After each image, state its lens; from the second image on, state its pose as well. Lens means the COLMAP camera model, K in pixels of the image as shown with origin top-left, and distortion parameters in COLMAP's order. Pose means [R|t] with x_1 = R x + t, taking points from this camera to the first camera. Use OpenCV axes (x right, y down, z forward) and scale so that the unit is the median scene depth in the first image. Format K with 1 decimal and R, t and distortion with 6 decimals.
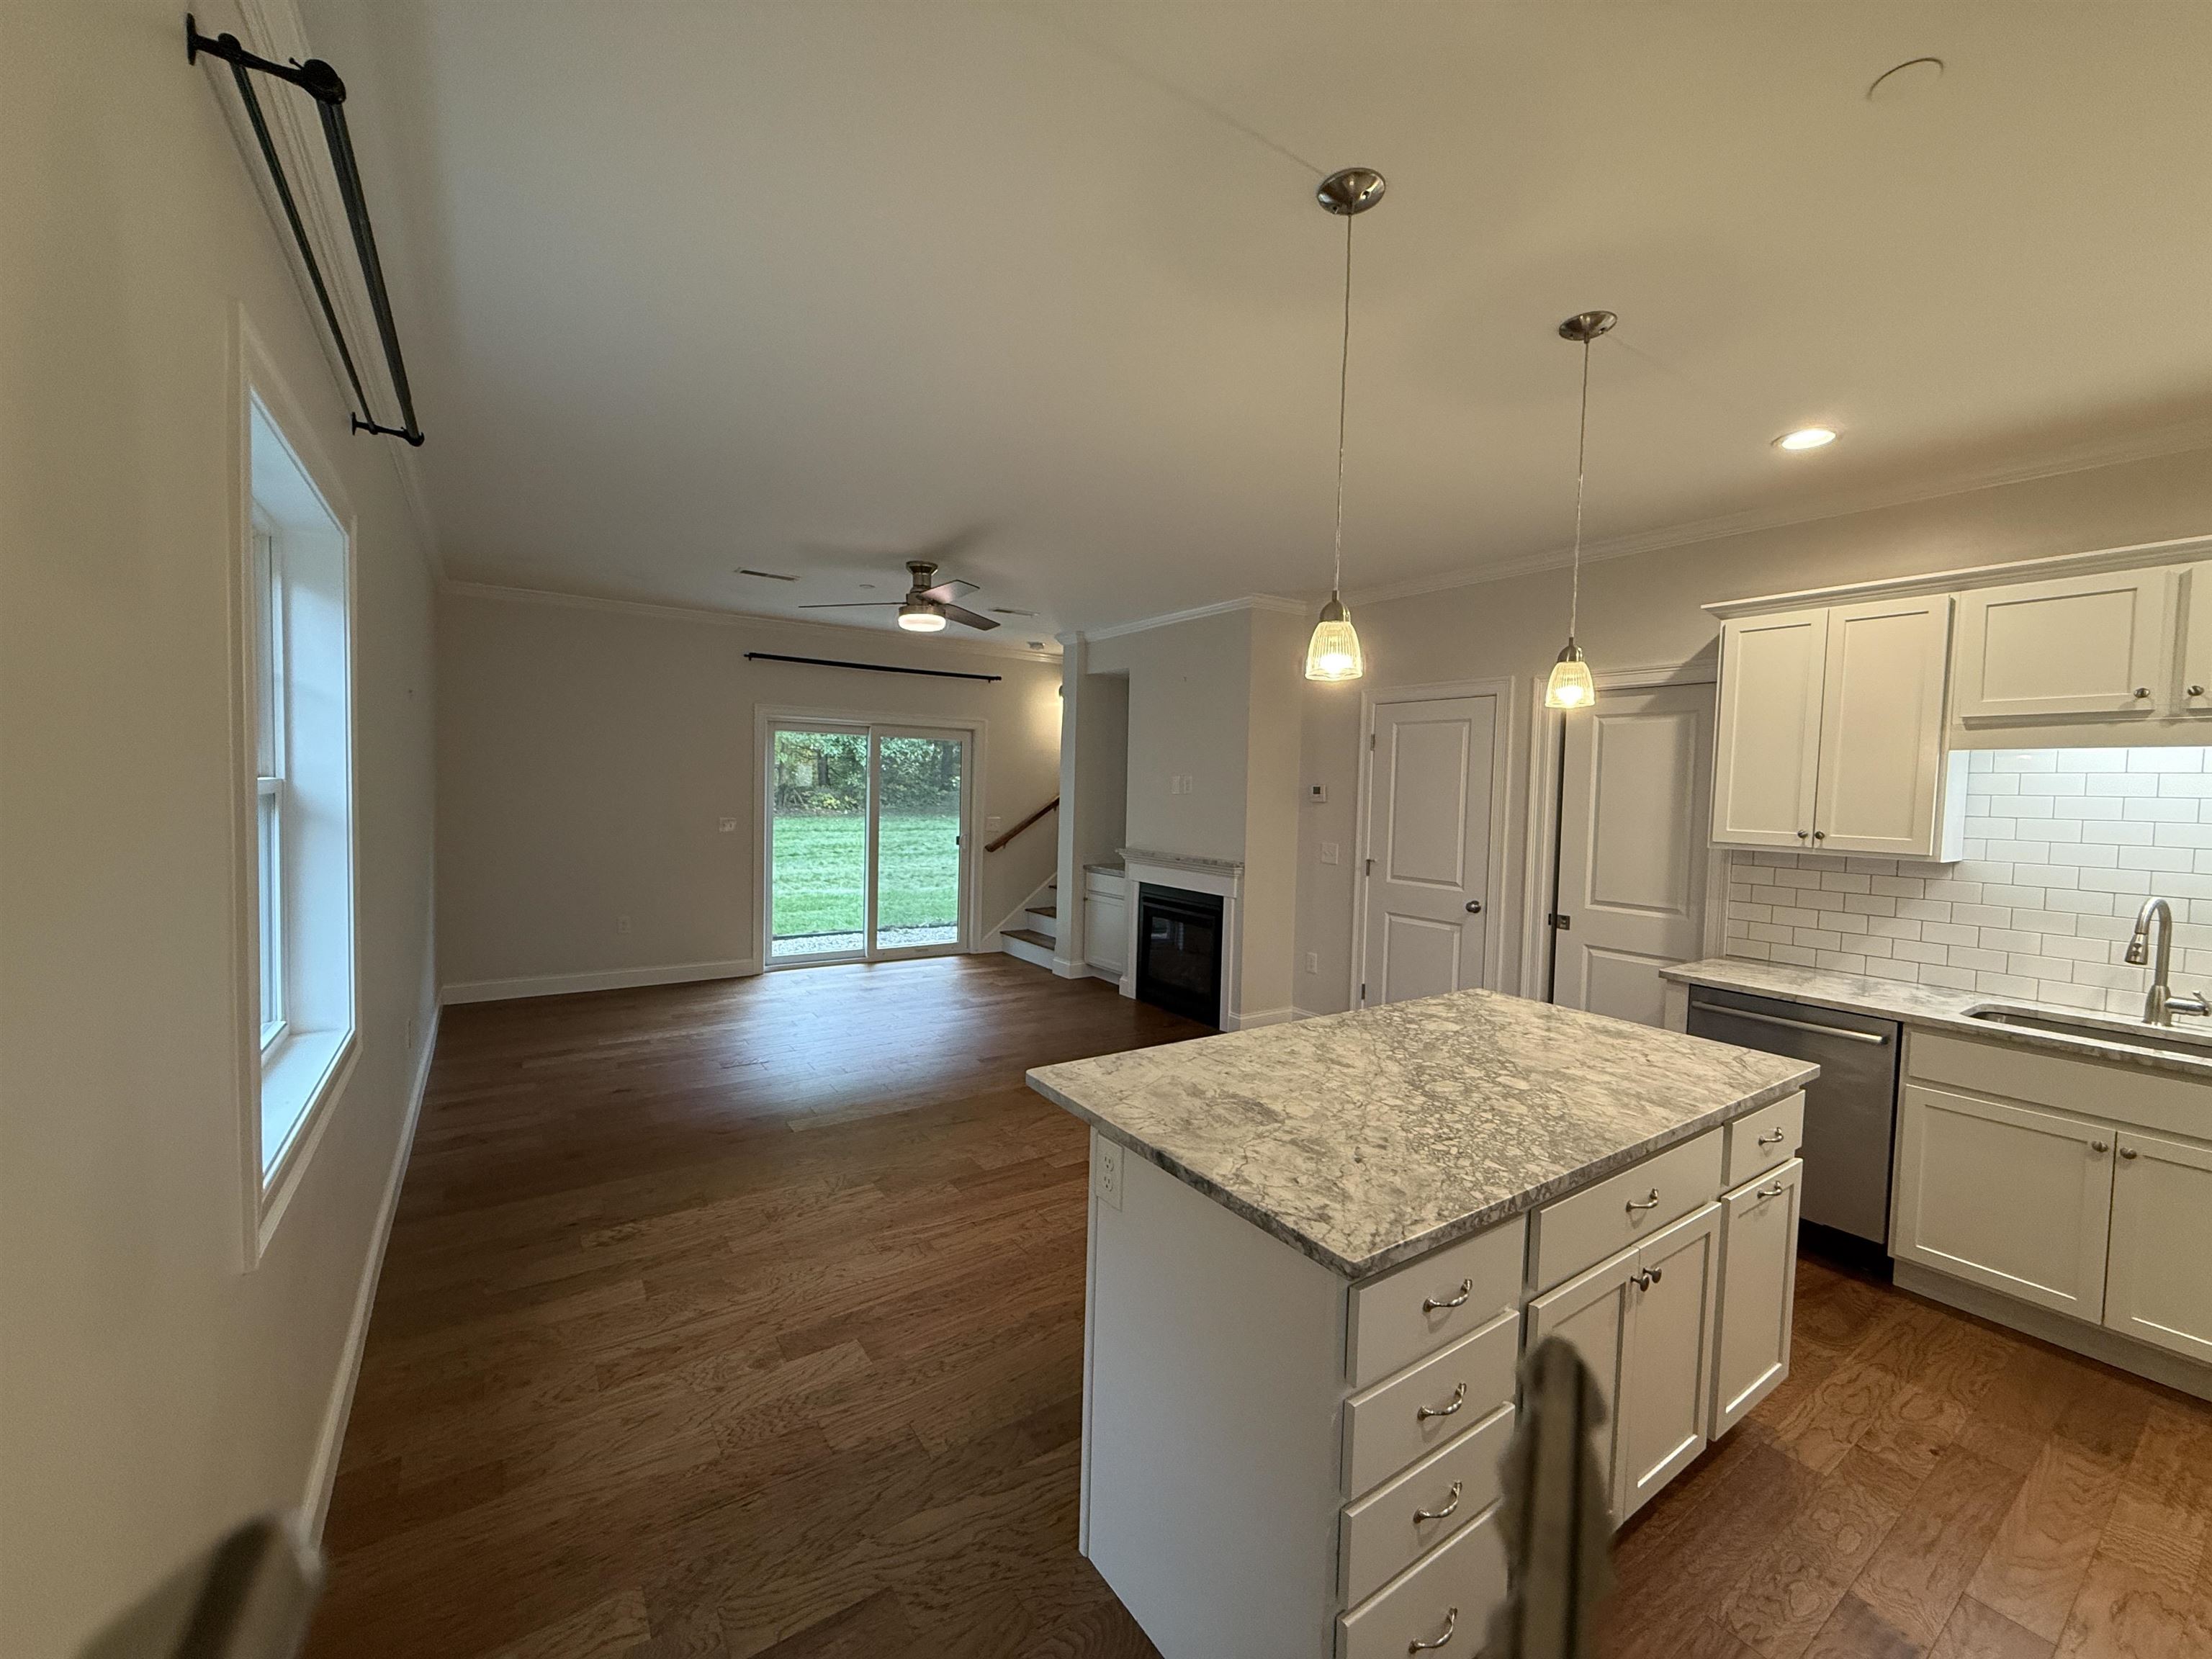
lens RADIAL K [[880.2, 0, 1104.5], [0, 880.2, 828.0], [0, 0, 1]] dist [-0.001808, -0.000028]
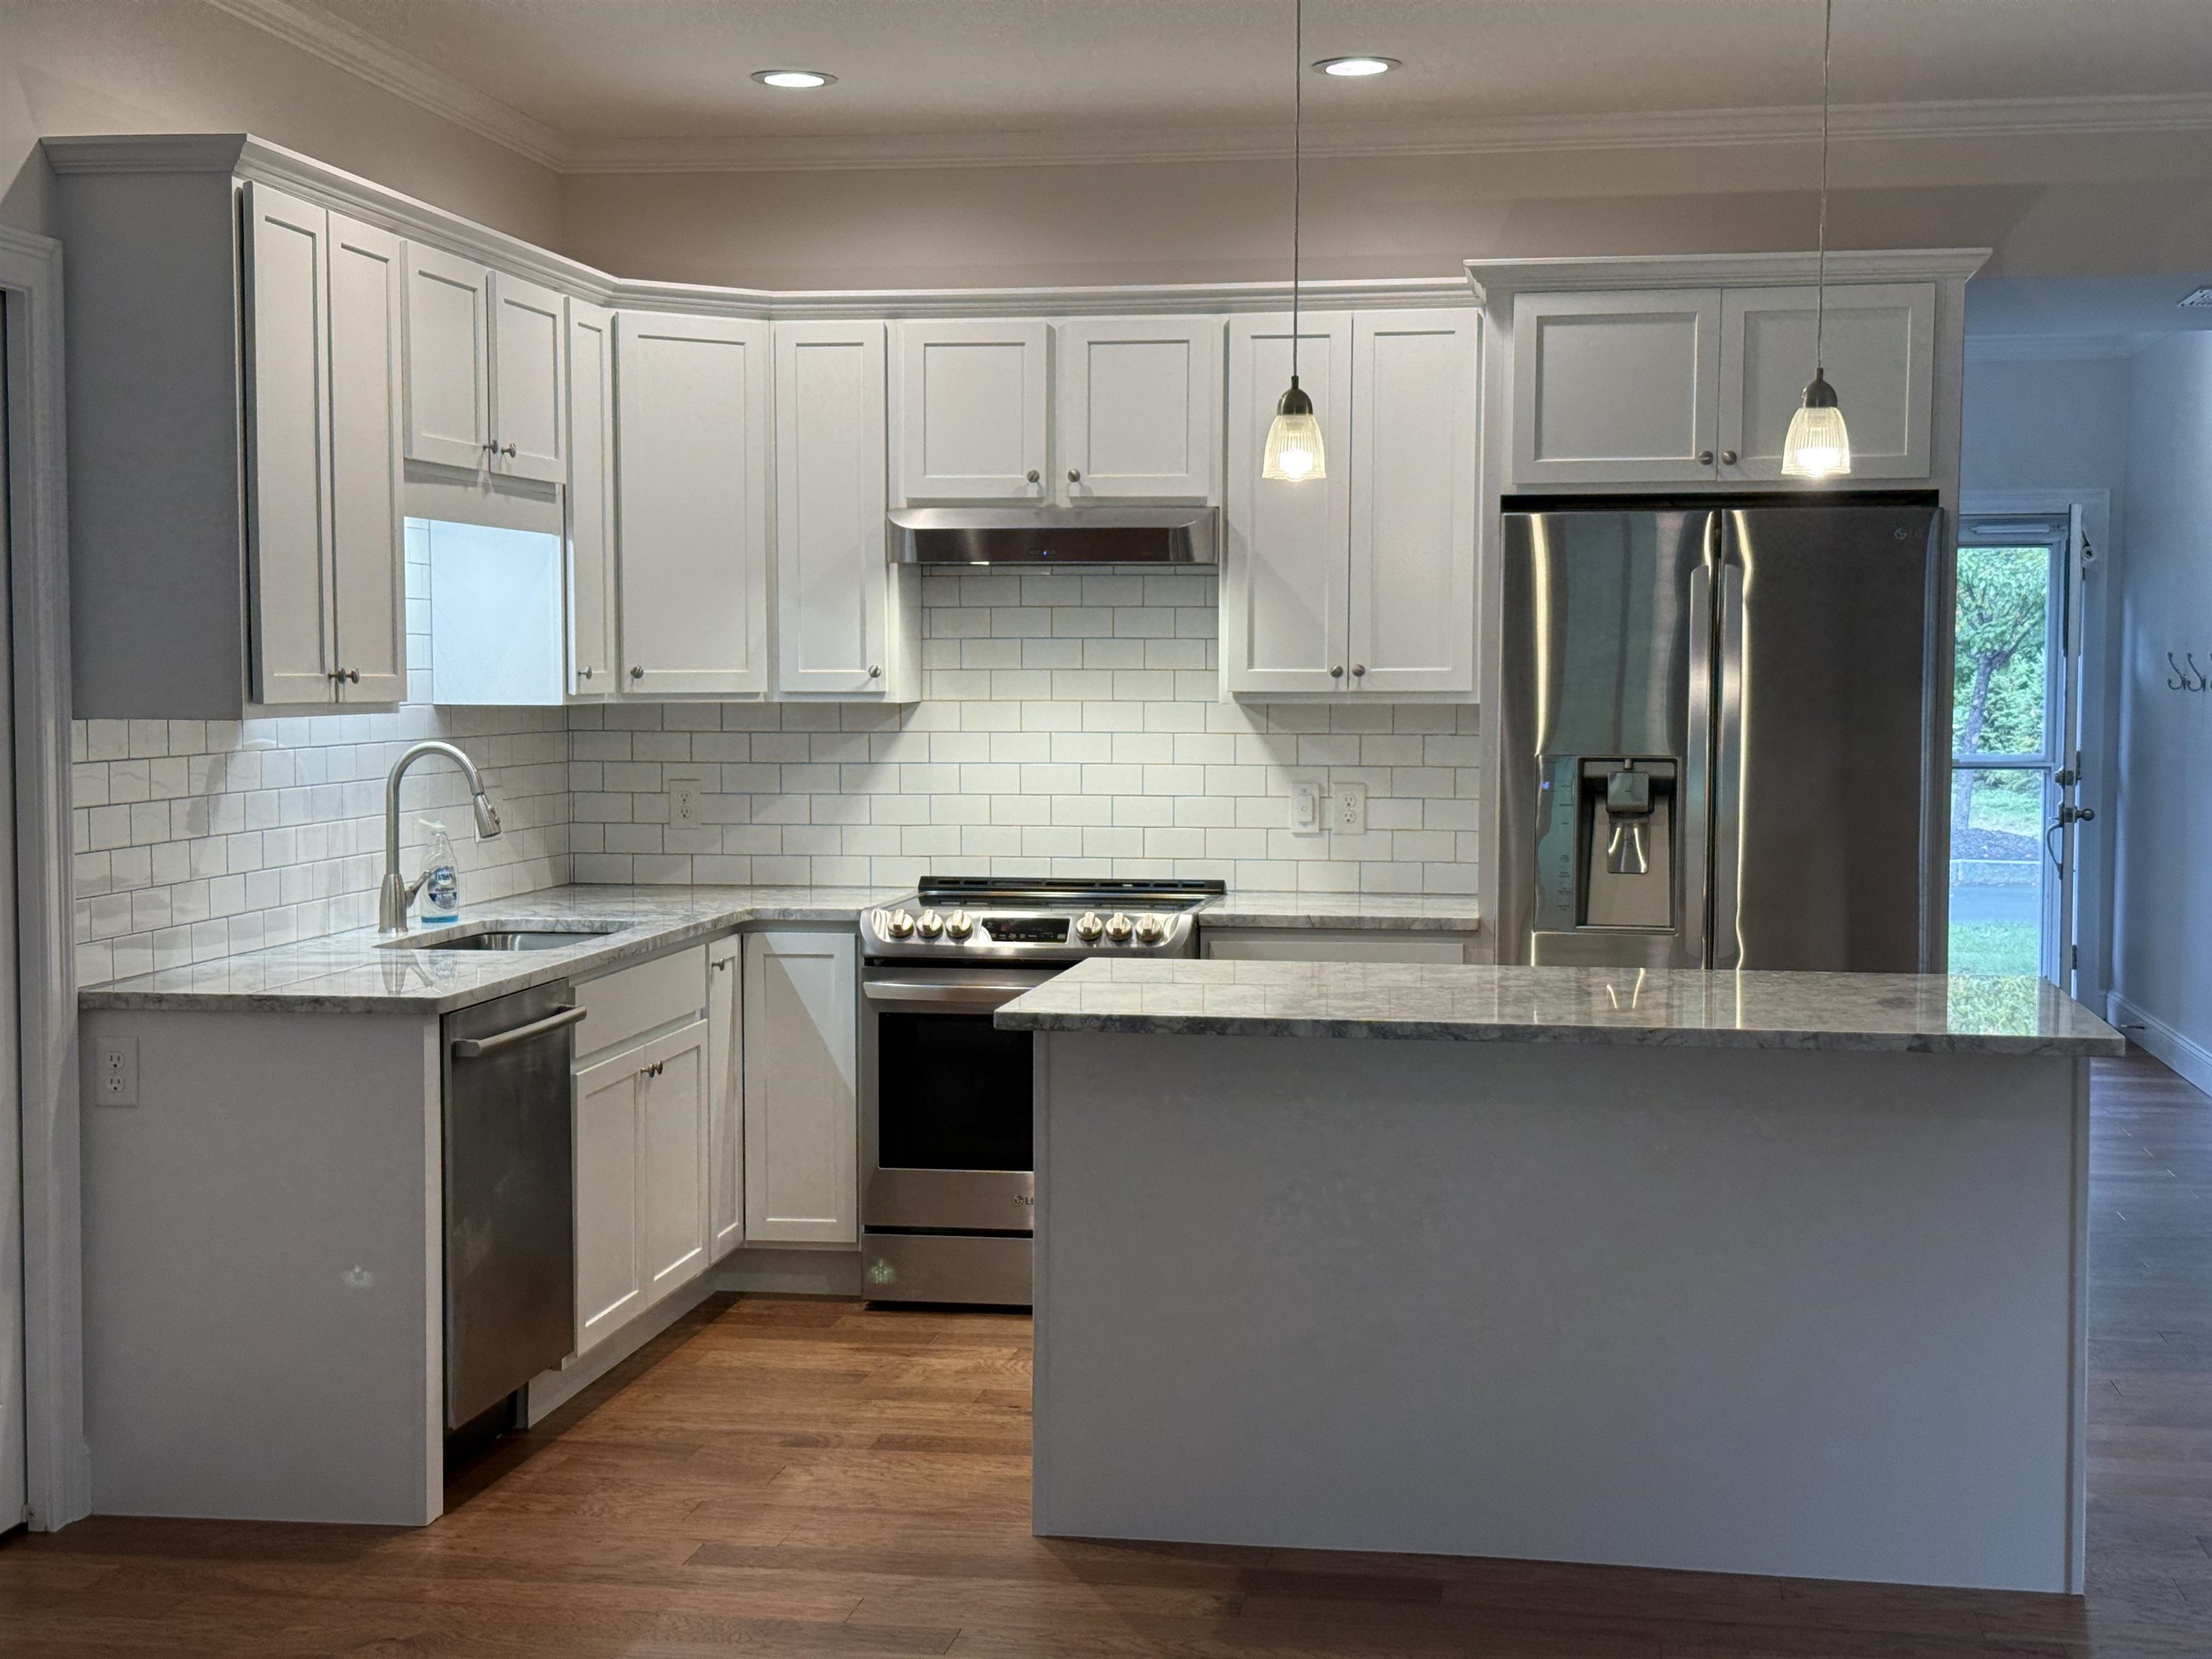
lens RADIAL K [[3081.2, 0, 1106.6], [0, 3081.2, 849.9], [0, 0, 1]] dist [0.114786, 0.000000]
pose [[-0.726067, -0.071415, 0.683905, -0.304893], [0.010479, 0.993328, 0.114851, -0.056021], [-0.687544, 0.090556, -0.720474, 1.209966]]
